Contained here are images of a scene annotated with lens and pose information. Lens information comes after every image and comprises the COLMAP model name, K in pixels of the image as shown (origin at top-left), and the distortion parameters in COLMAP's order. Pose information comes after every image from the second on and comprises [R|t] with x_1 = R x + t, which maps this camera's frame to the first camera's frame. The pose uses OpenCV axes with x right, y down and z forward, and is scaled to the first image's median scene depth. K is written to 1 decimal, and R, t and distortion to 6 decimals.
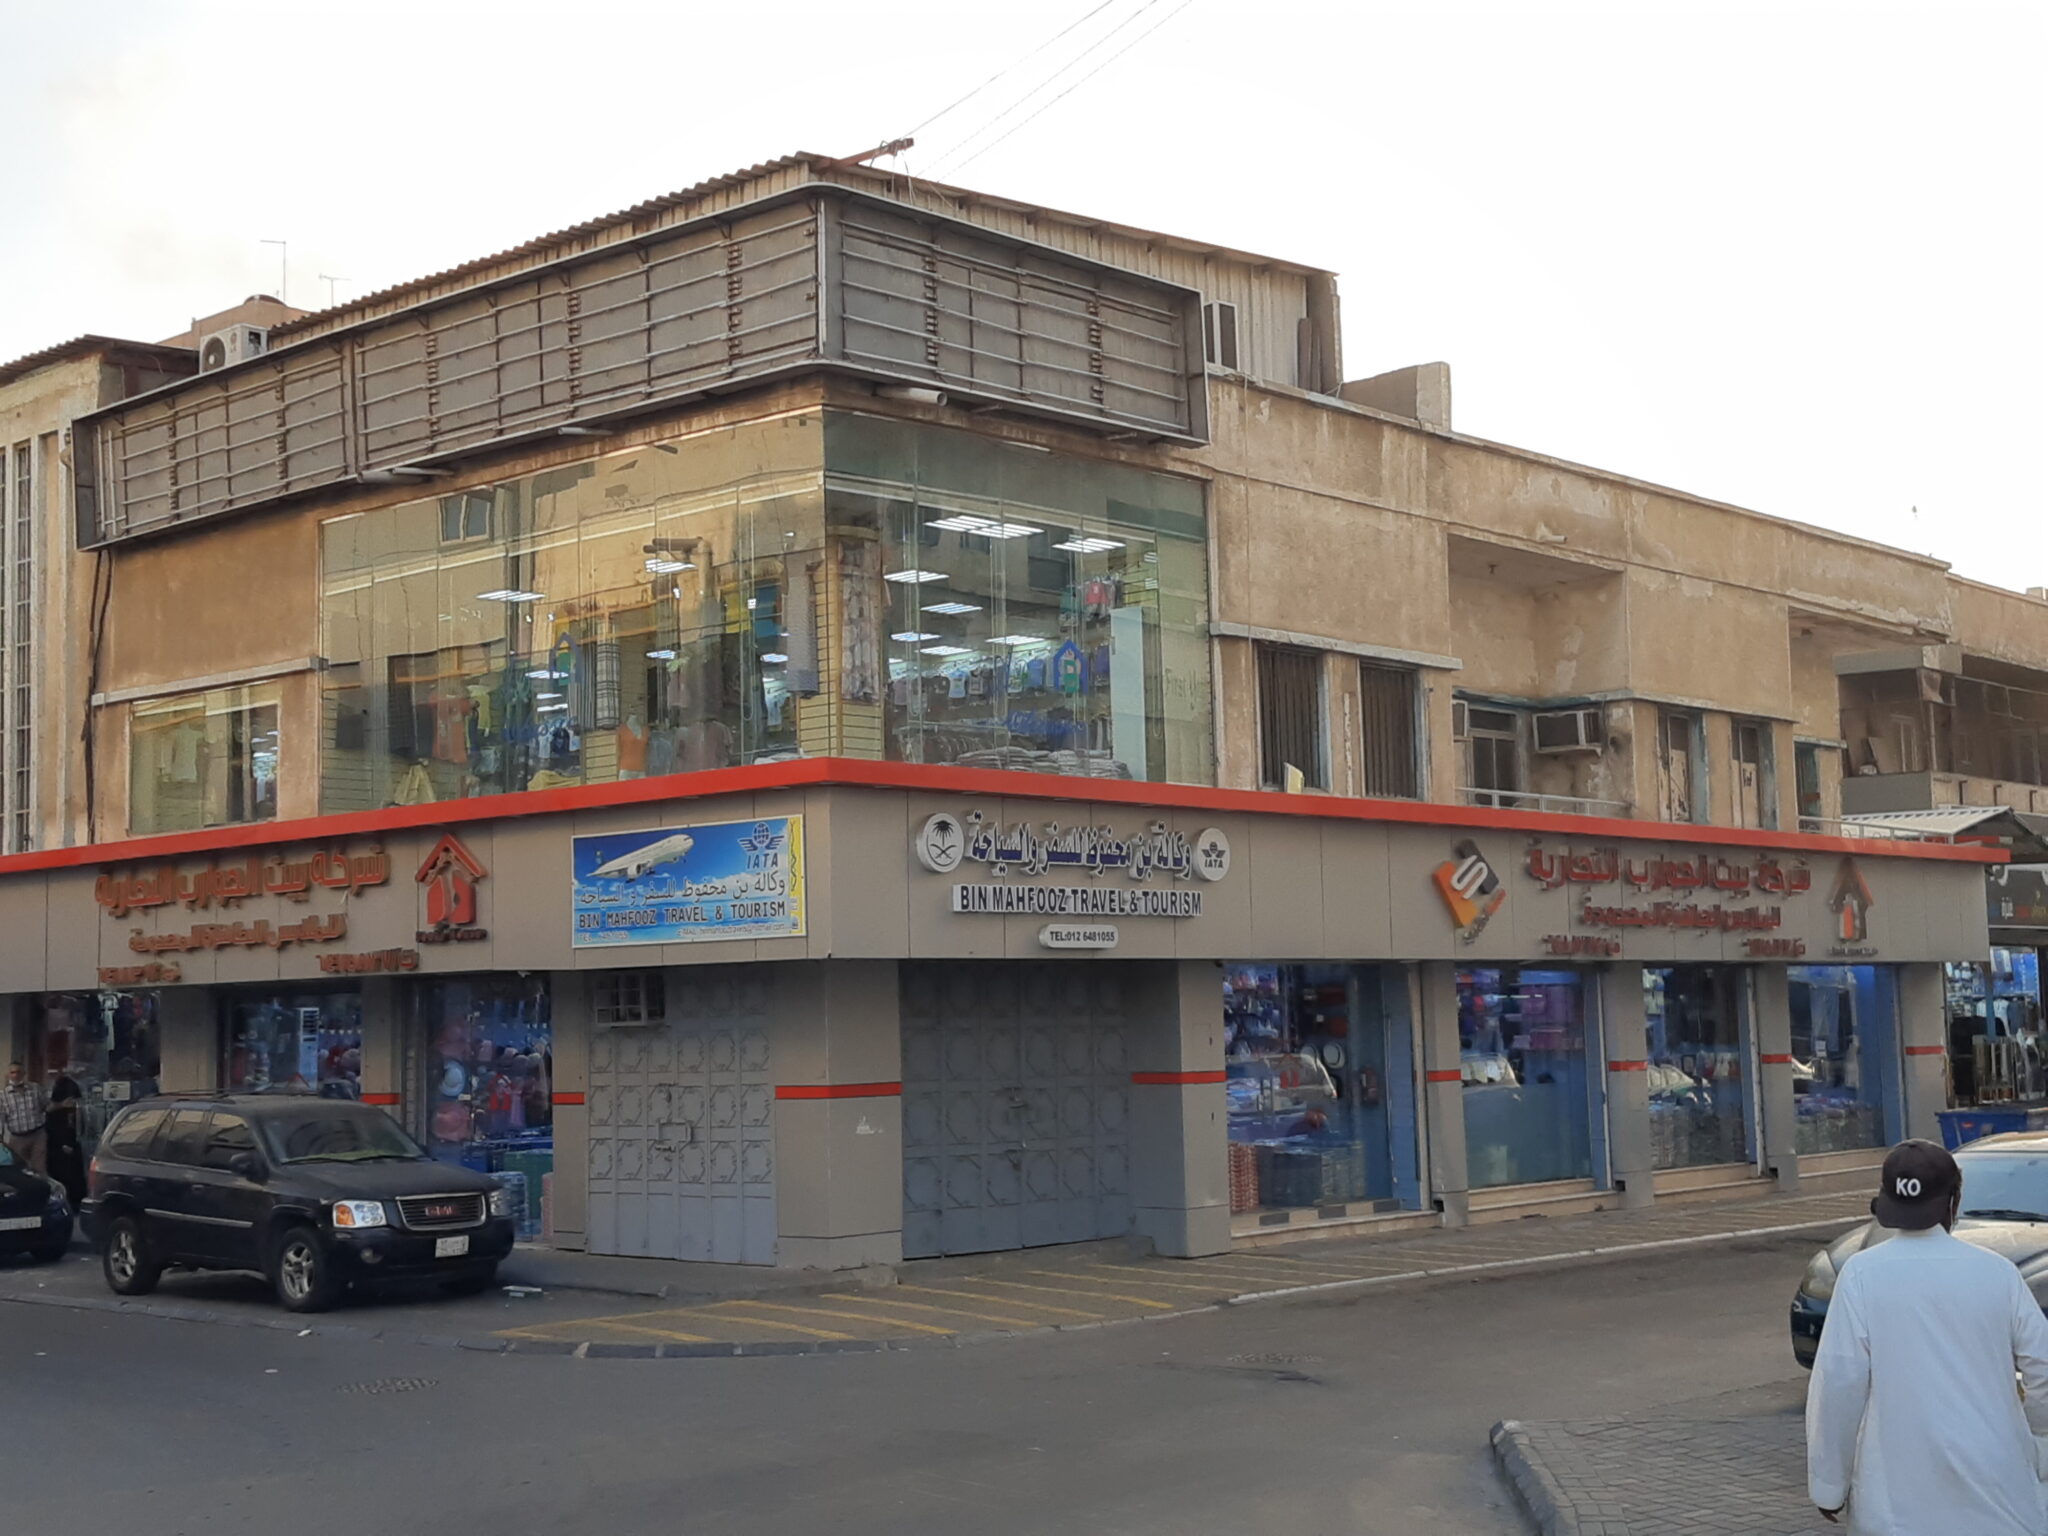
lens RADIAL K [[2654.3, 0, 1029.0], [0, 2654.3, 732.1], [0, 0, 1]] dist [0.165654, -0.597980]
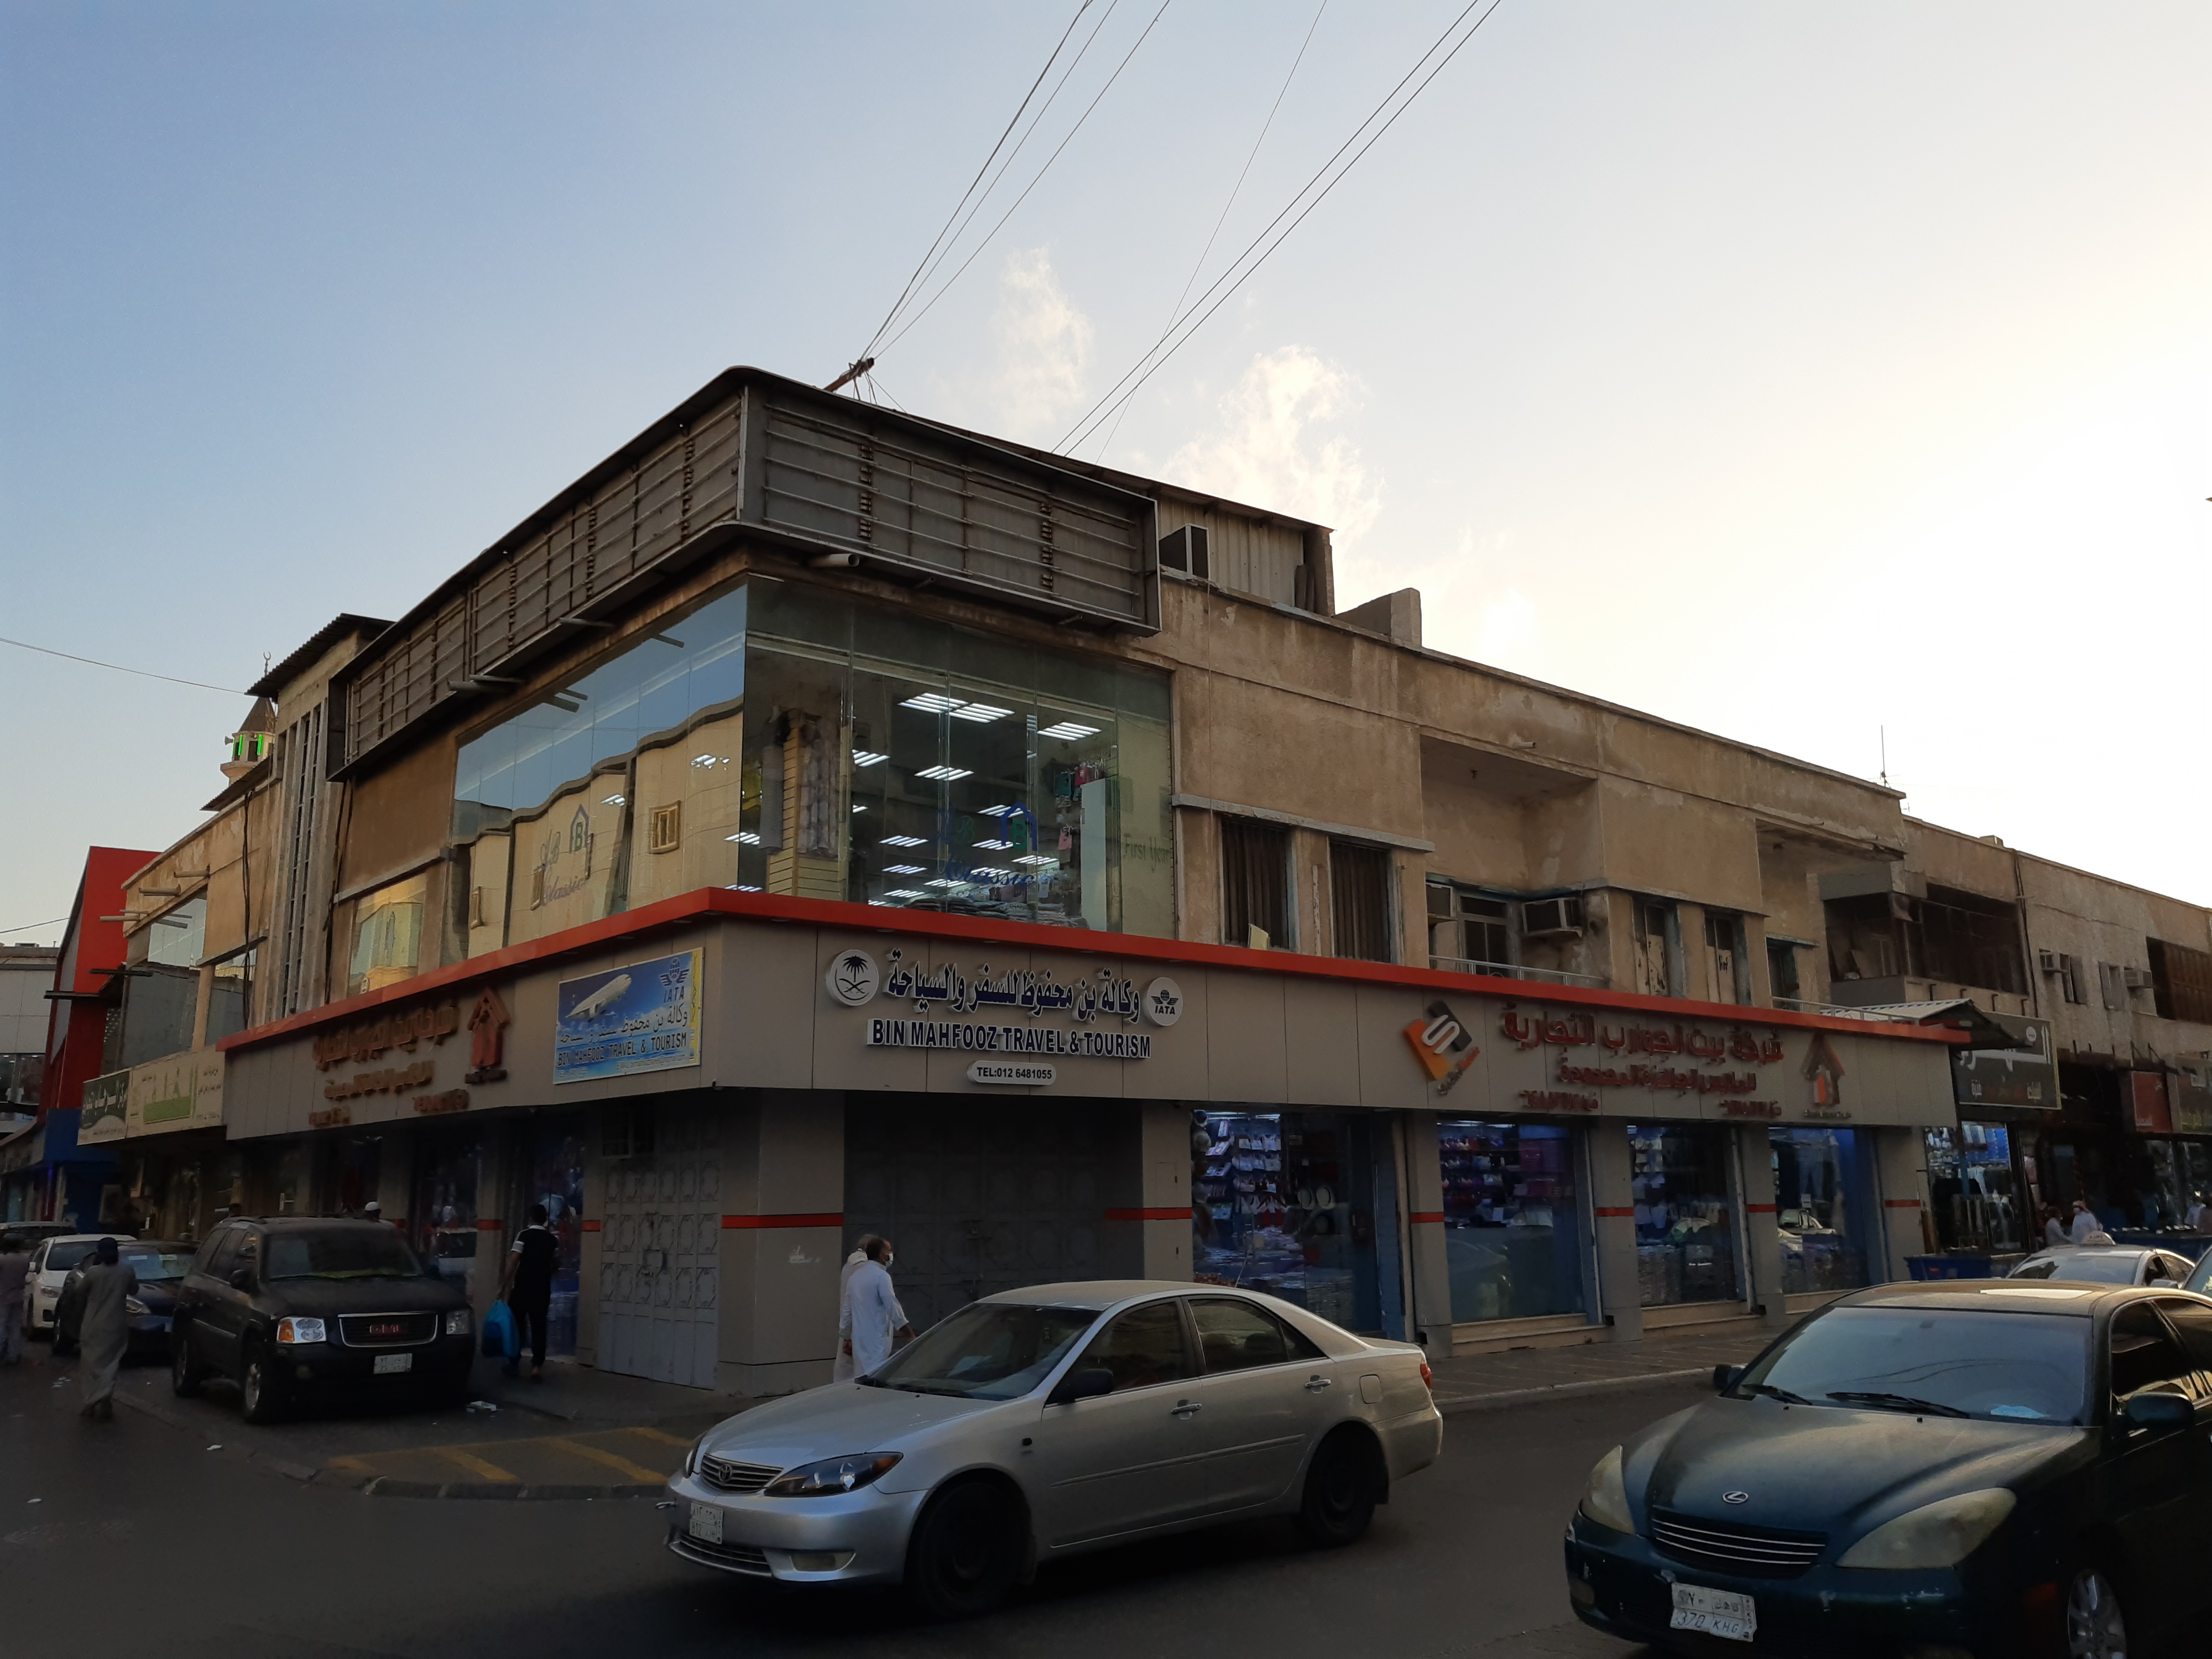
lens RADIAL K [[1661.8, 0, 1101.3], [0, 1661.8, 818.3], [0, 0, 1]] dist [0.104098, -0.220295]
pose [[0.990462, -0.019285, -0.136432, 0.115486], [0.004235, 0.993950, -0.109751, 0.038652], [0.137723, 0.108127, 0.984551, 0.269752]]
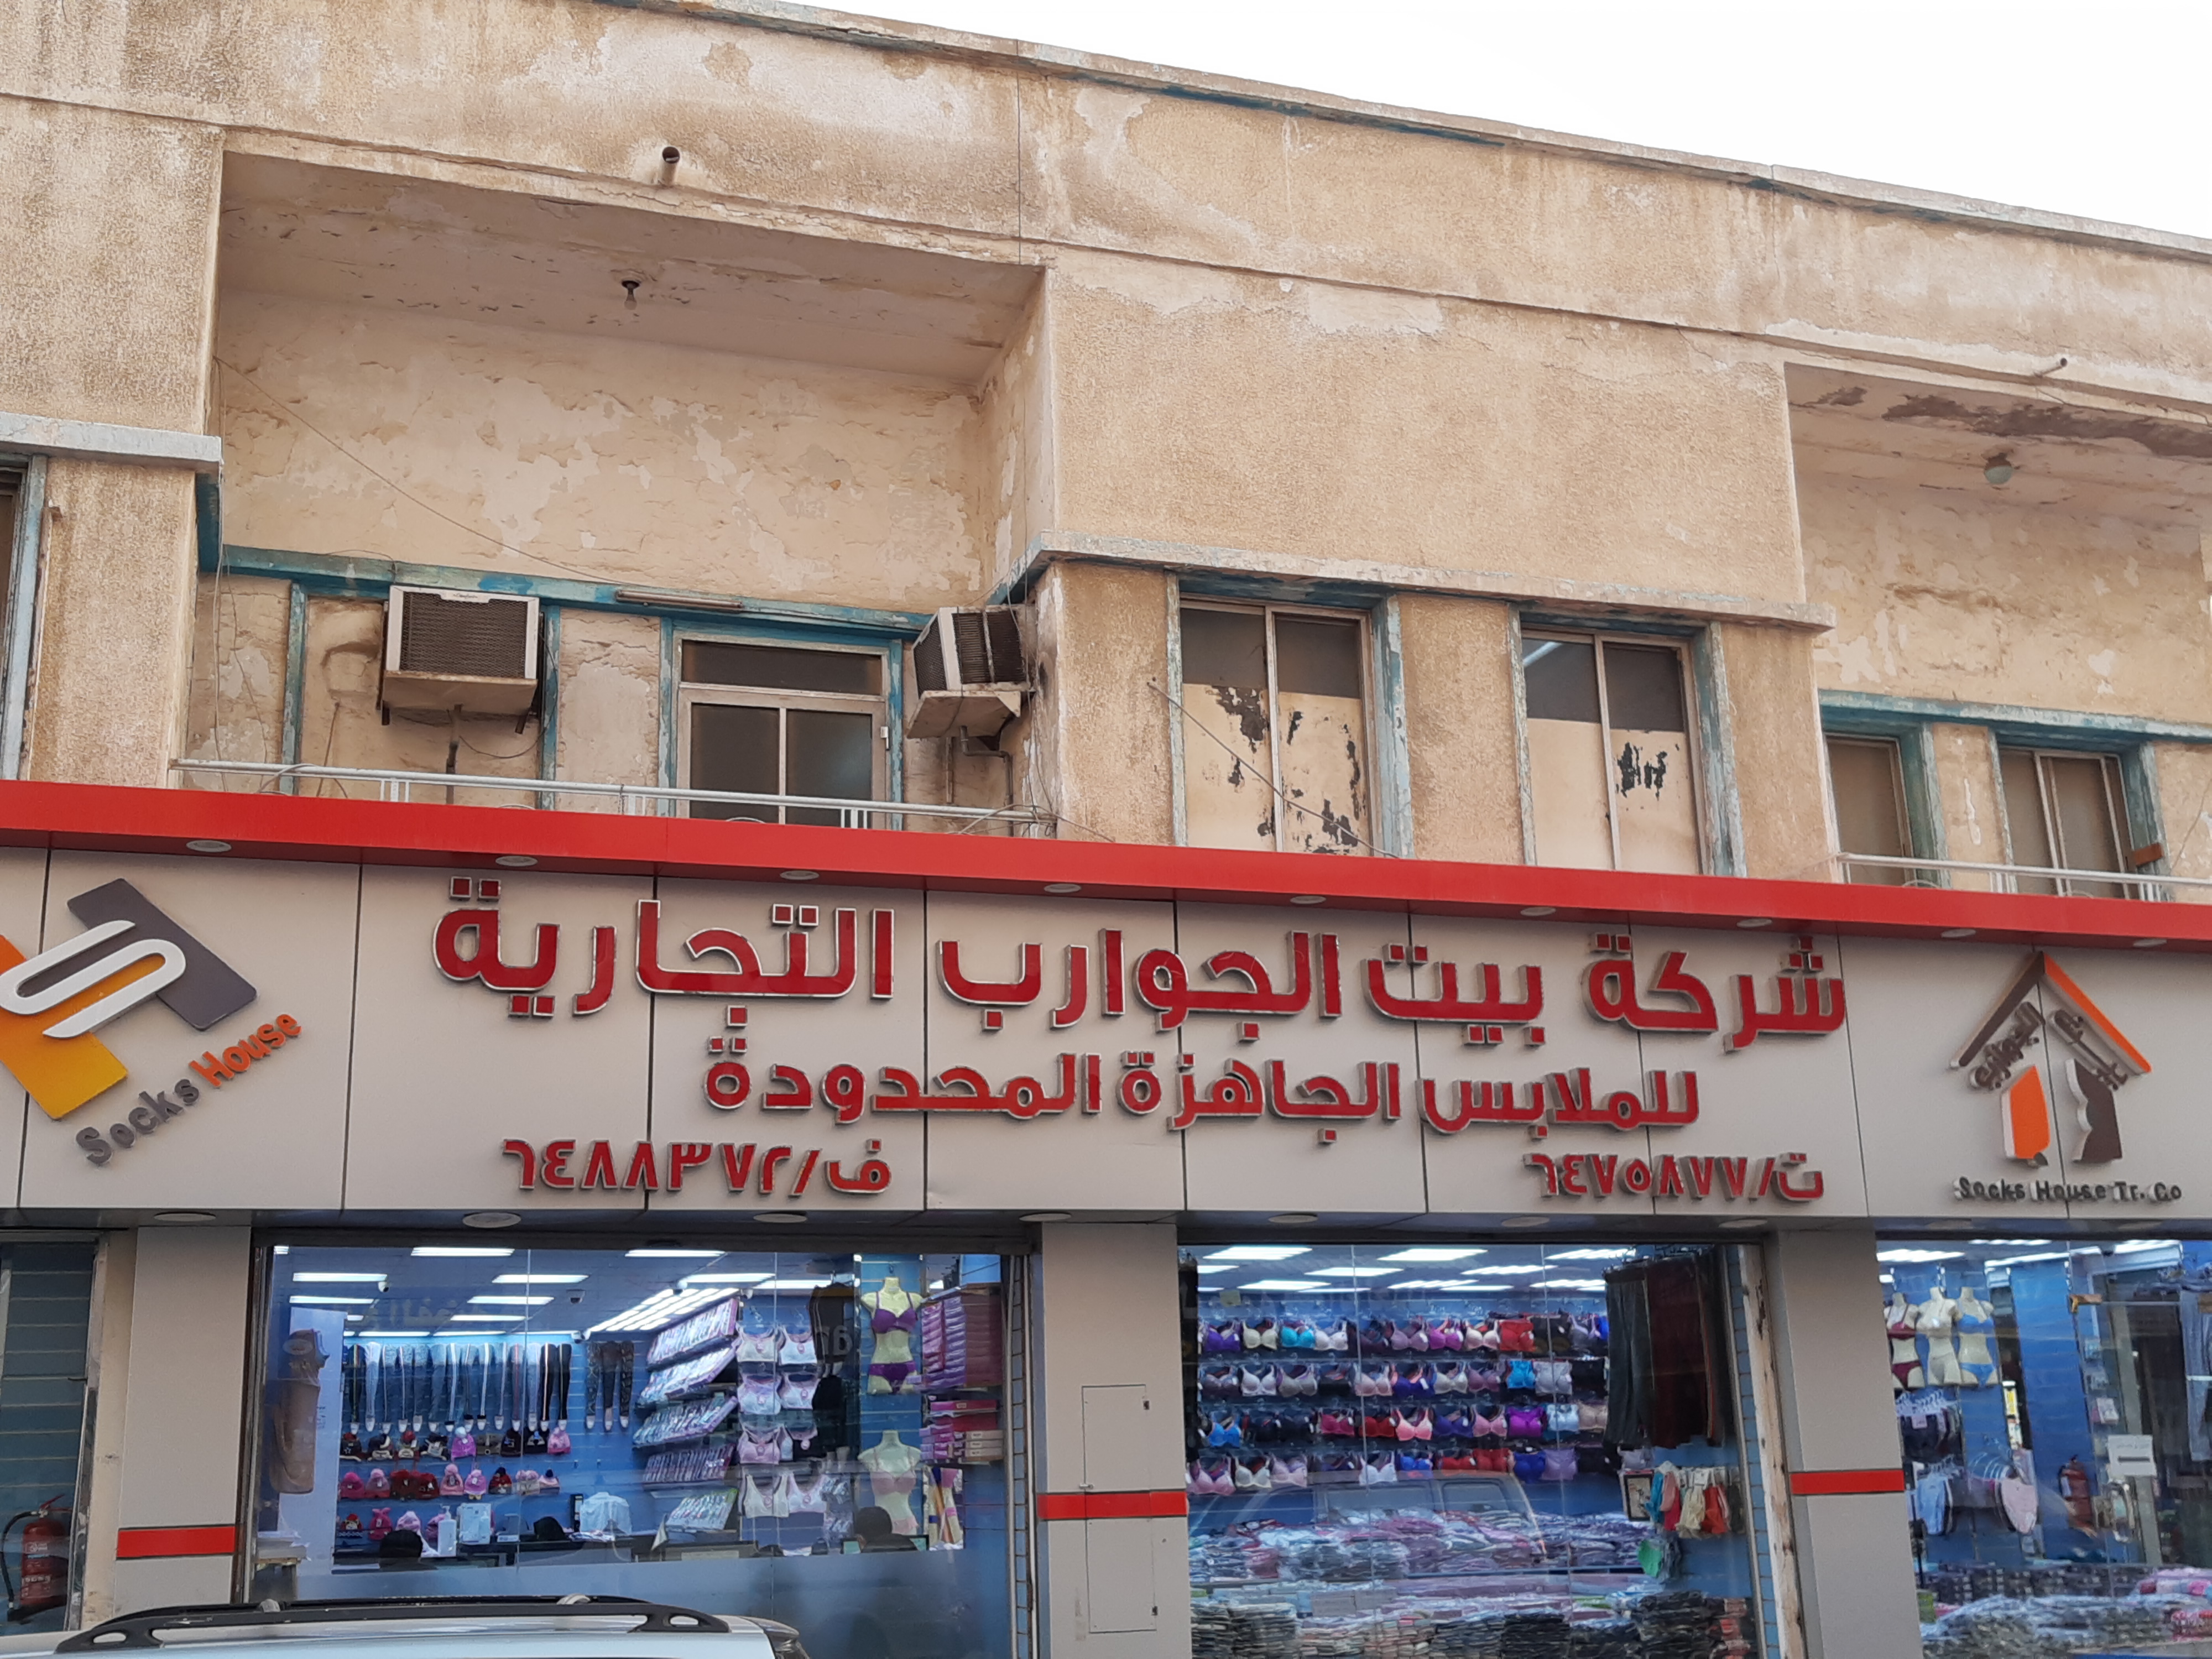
lens RADIAL K [[2380.4, 0, 1074.5], [0, 2380.4, 824.5], [0, 0, 1]] dist [0.106359, -0.270778]
pose [[0.869396, -0.133612, -0.475708, 0.417217], [0.063234, 0.984916, -0.161068, 0.090004], [0.490053, 0.109950, 0.864731, 0.740716]]
